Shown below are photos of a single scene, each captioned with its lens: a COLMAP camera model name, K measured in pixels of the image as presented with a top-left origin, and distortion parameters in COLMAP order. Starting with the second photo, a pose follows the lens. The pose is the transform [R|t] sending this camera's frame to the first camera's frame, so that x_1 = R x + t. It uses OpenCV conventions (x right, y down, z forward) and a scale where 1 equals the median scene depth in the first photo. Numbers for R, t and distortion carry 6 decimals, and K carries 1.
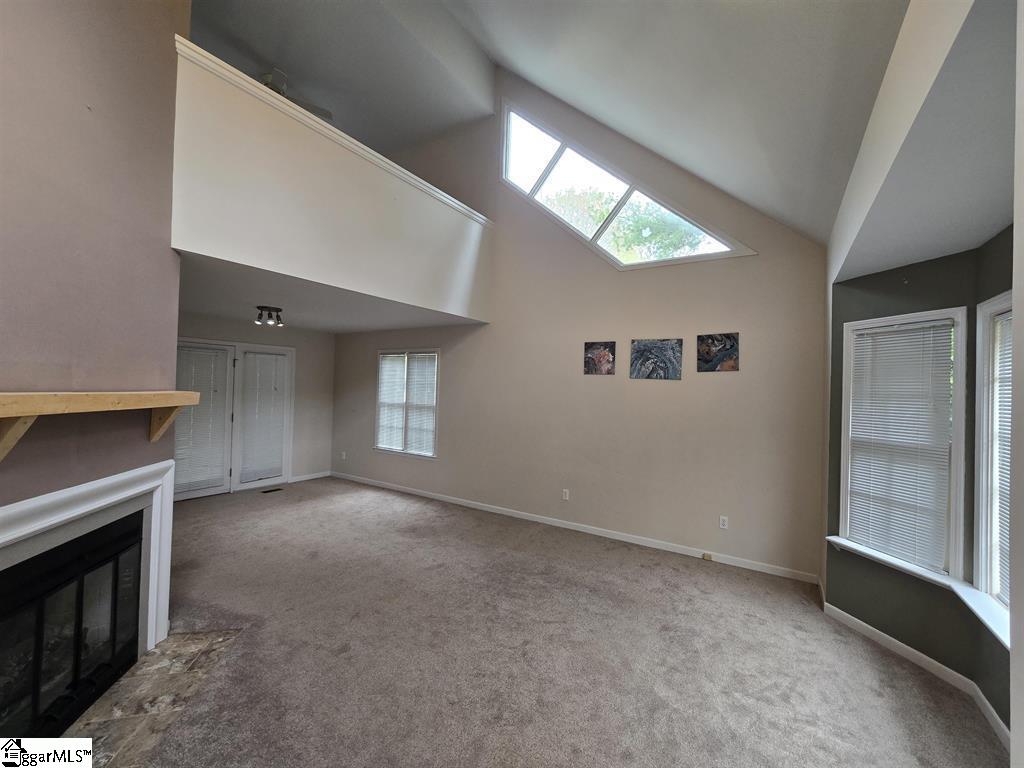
lens RADIAL K [[412.9, 0, 512.0], [0, 412.9, 384.0], [0, 0, 1]] dist [-0.012149, 0.000143]
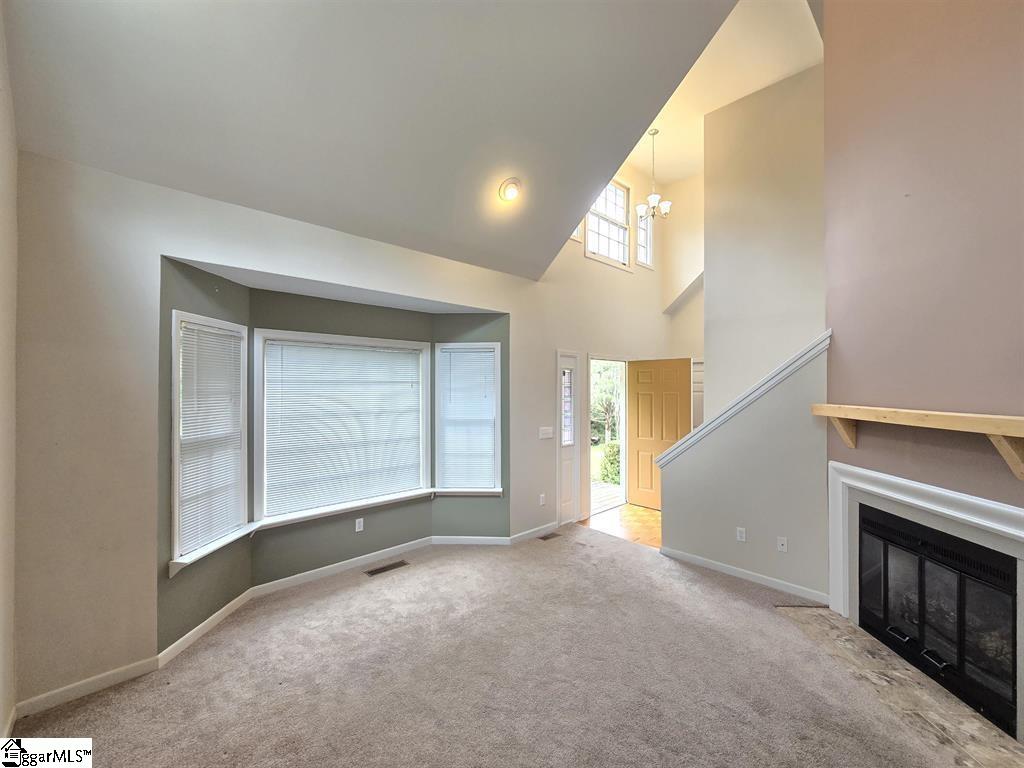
lens RADIAL K [[413.8, 0, 515.6], [0, 413.8, 384.4], [0, 0, 1]] dist [0.000372, 0.000414]
pose [[-0.969861, -0.026815, 0.242179, -0.092893], [-0.029966, 0.999507, -0.009337, -0.007046], [-0.241809, -0.016313, -0.970187, 1.703719]]
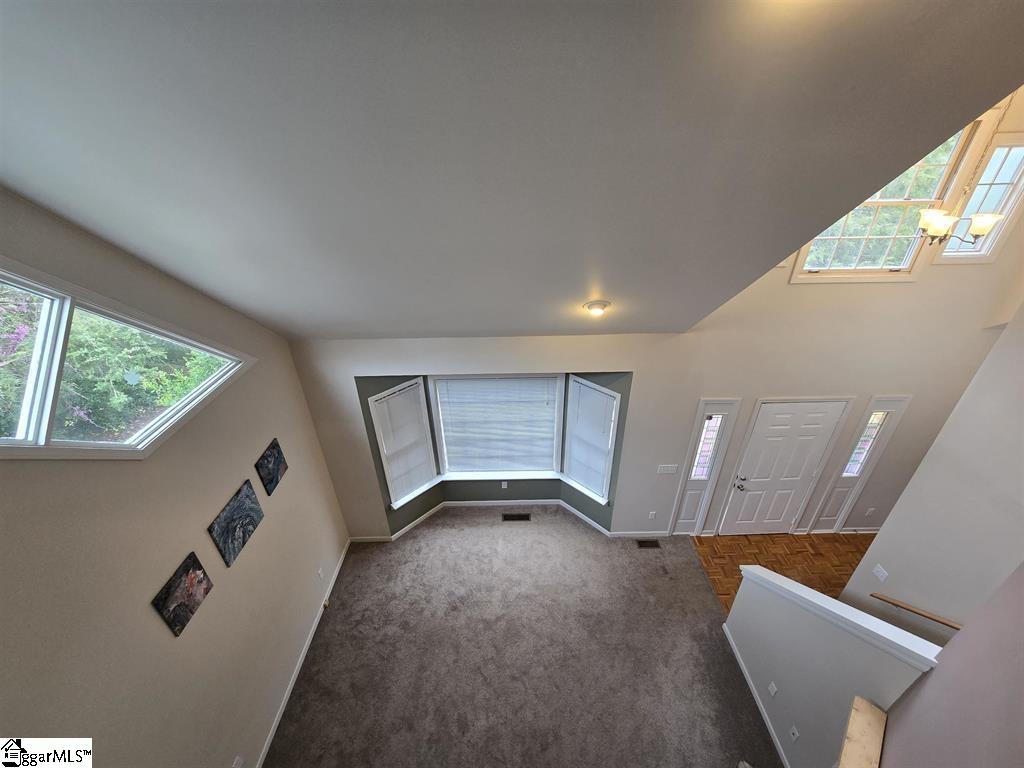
lens RADIAL K [[418.5, 0, 516.6], [0, 418.5, 382.8], [0, 0, 1]] dist [-0.001225, 0.000334]
pose [[-0.548940, -0.436593, 0.712777, -0.540484], [-0.014716, 0.857661, 0.514005, -1.005987], [-0.835732, 0.271669, -0.477230, 1.290707]]
